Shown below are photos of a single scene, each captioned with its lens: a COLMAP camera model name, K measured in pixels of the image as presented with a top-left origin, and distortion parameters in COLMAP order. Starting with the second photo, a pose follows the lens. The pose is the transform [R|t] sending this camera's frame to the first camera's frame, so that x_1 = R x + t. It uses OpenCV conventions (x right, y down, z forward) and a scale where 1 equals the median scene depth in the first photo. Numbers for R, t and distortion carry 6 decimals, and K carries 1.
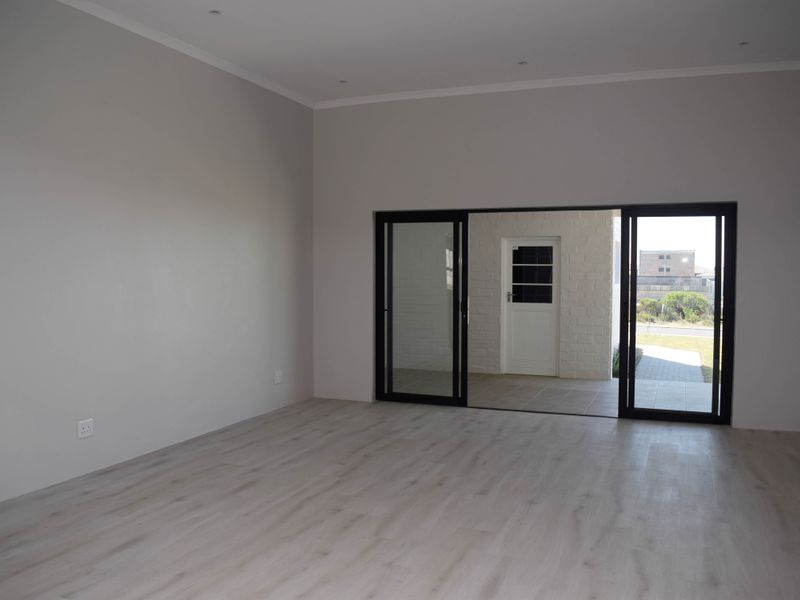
lens RADIAL K [[704.5, 0, 405.1], [0, 704.5, 301.3], [0, 0, 1]] dist [-0.105303, 0.008906]
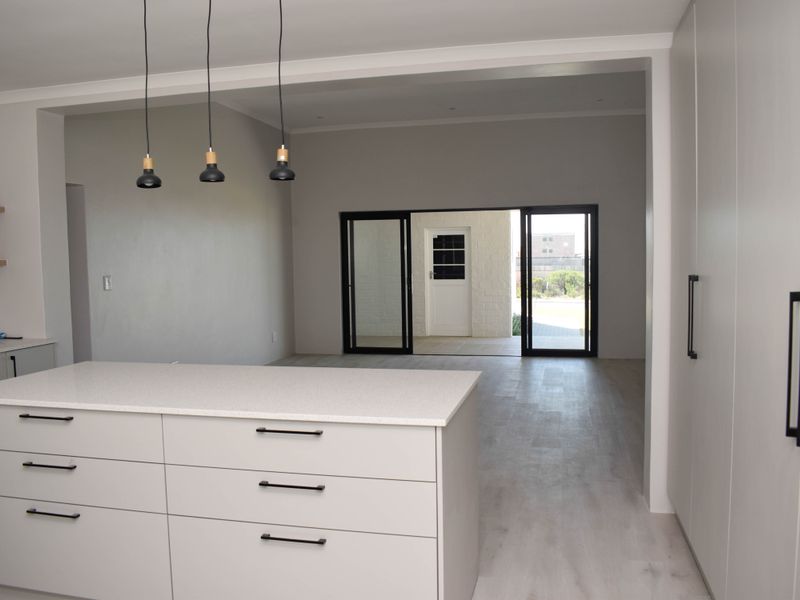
lens RADIAL K [[704.5, 0, 398.8], [0, 704.5, 305.5], [0, 0, 1]] dist [-0.105303, 0.008906]
pose [[0.988787, -0.029154, 0.146458, -0.126597], [0.025222, 0.999272, 0.028632, 0.013788], [-0.147186, -0.024617, 0.988802, -0.323112]]
